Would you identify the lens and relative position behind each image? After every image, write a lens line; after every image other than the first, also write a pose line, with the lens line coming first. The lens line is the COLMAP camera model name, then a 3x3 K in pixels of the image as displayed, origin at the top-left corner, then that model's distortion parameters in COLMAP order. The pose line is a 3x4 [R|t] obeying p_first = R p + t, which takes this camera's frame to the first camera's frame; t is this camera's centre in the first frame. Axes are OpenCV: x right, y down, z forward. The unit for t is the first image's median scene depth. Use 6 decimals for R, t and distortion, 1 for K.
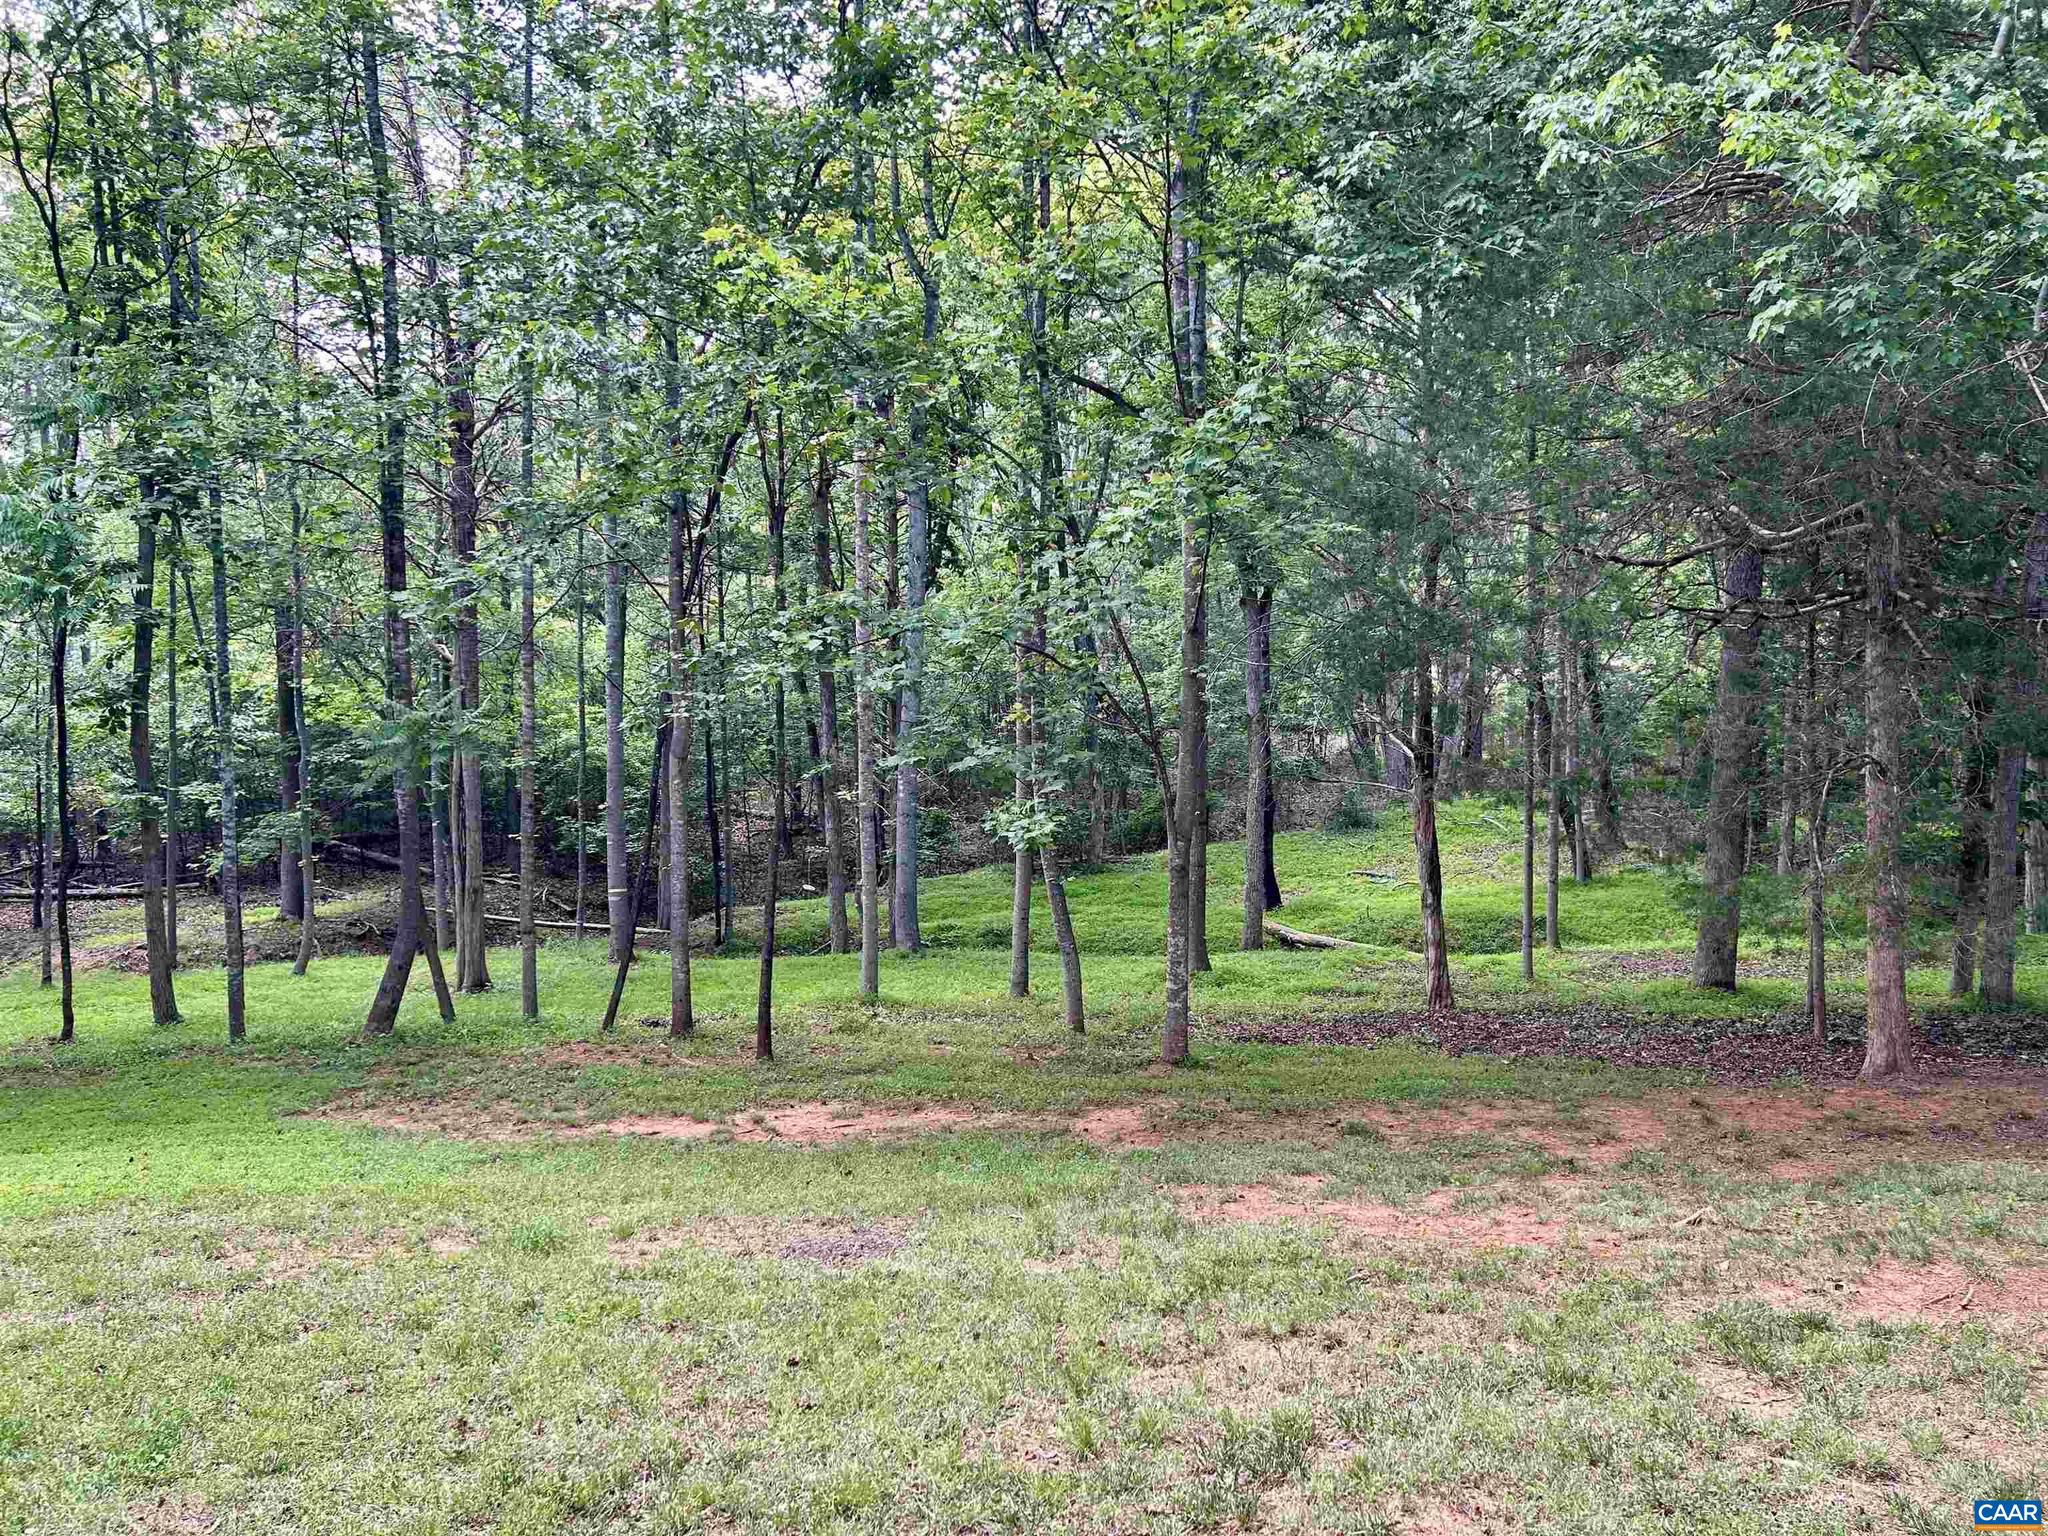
lens RADIAL K [[1543.8, 0, 1038.7], [0, 1543.8, 781.0], [0, 0, 1]] dist [0.062834, -0.070732]
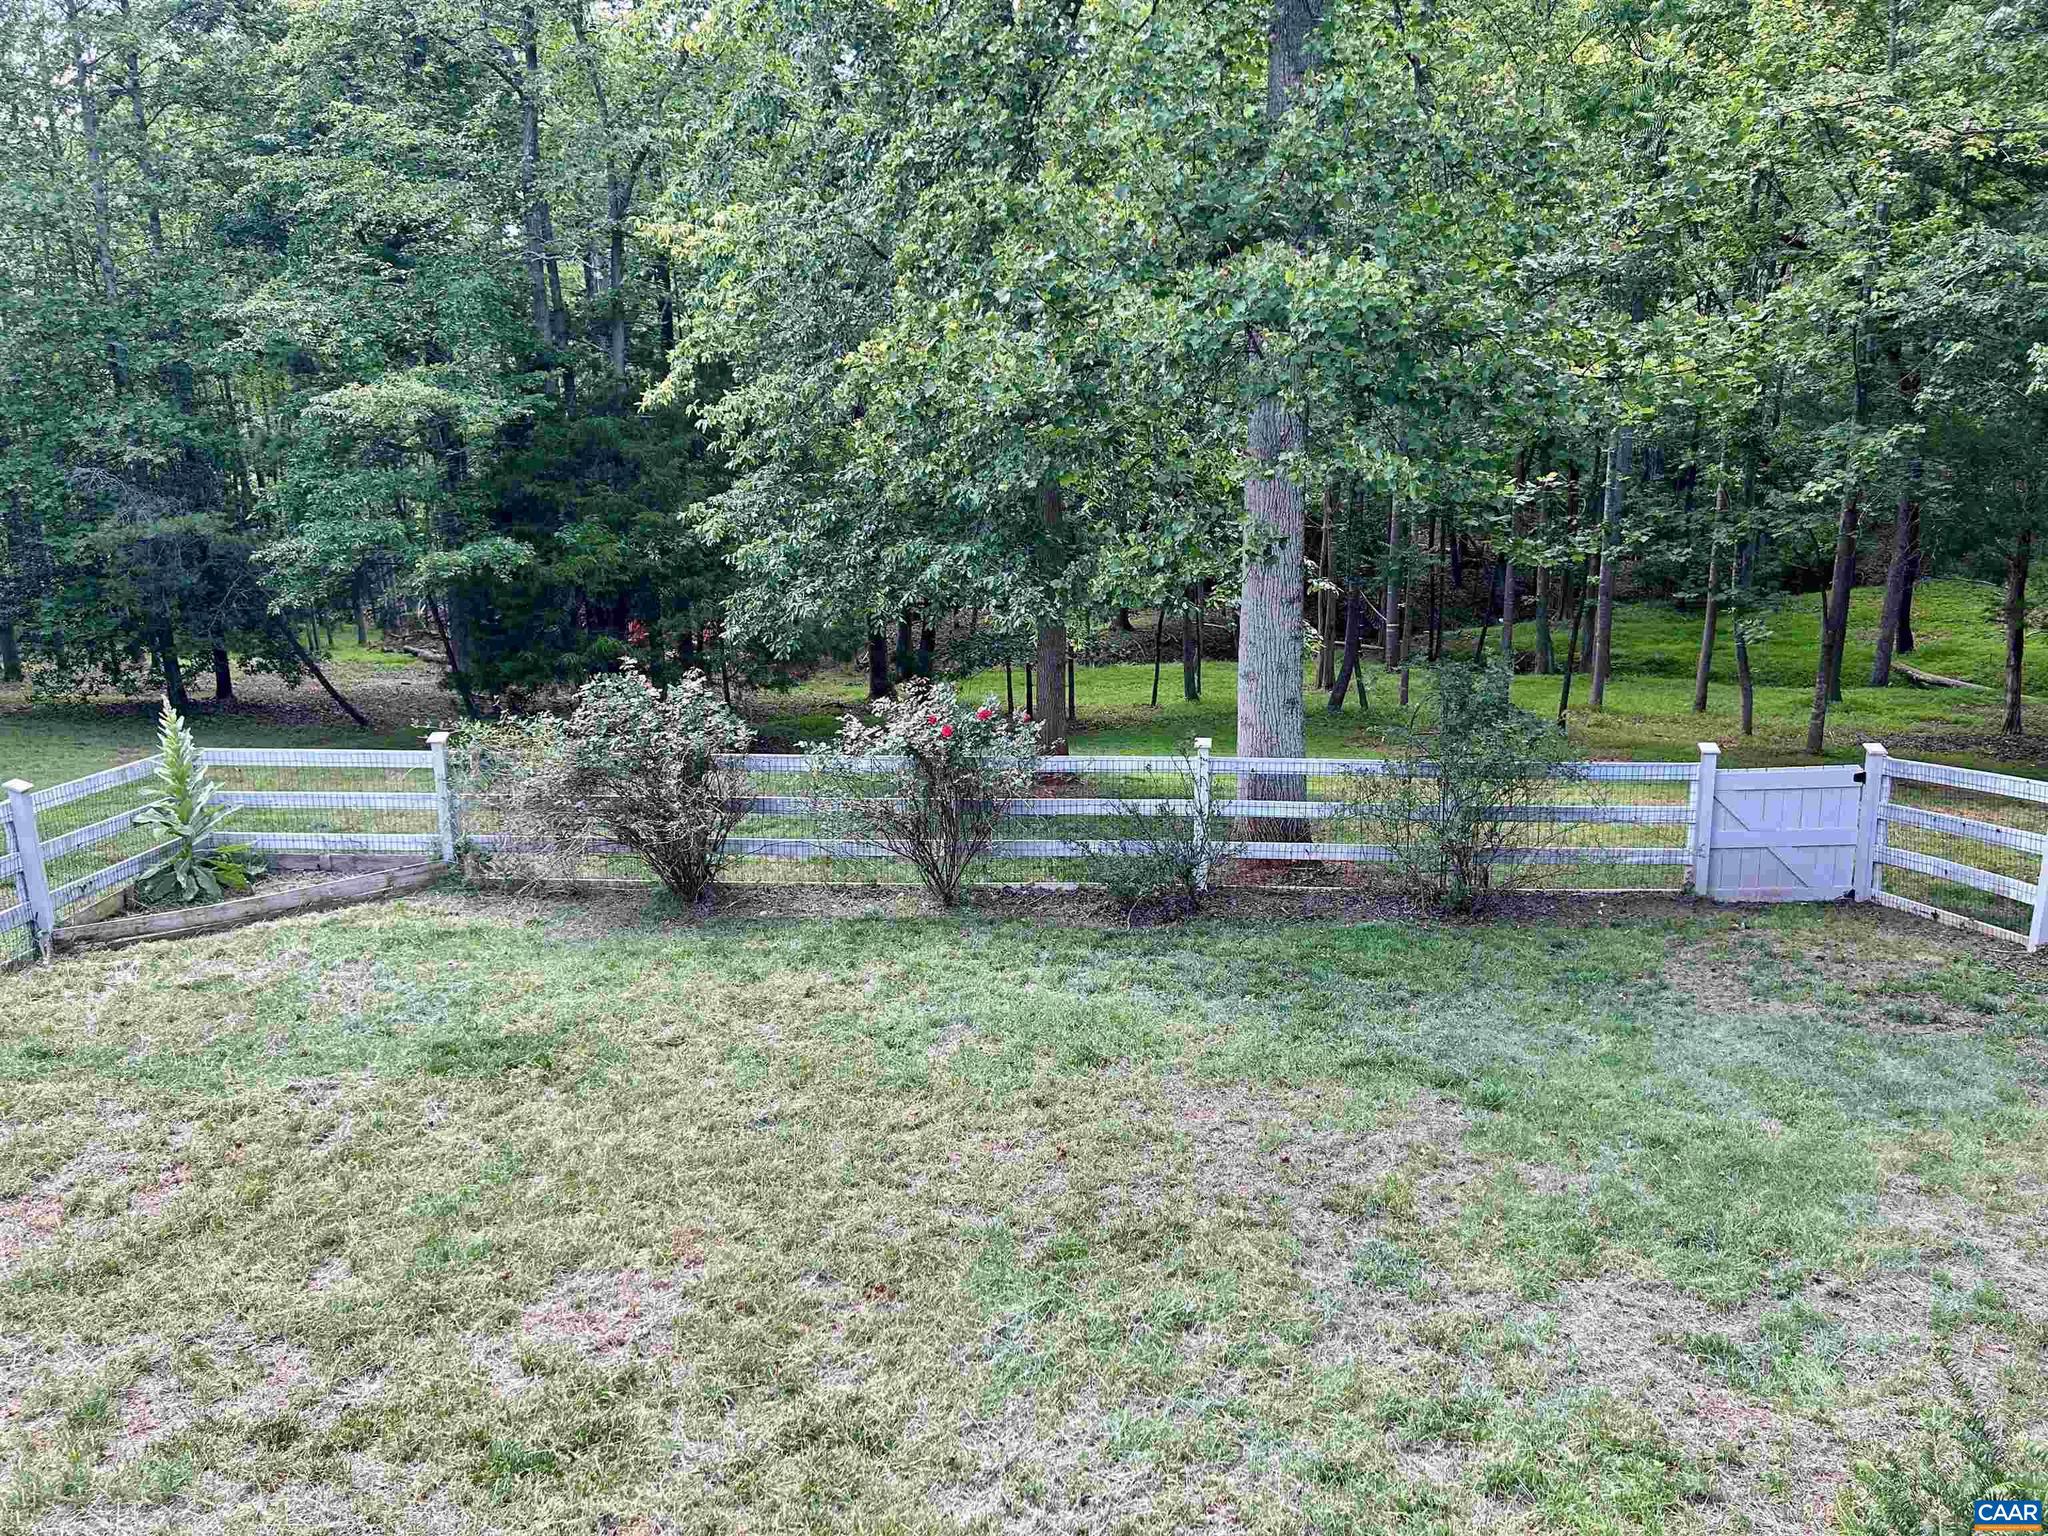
lens RADIAL K [[1543.8, 0, 1039.9], [0, 1543.8, 783.7], [0, 0, 1]] dist [0.062834, -0.070732]
pose [[0.933379, 0.073700, -0.351244, -0.093305], [-0.004037, 0.980782, 0.195066, -0.111703], [0.358870, -0.180653, 0.915739, -0.831788]]
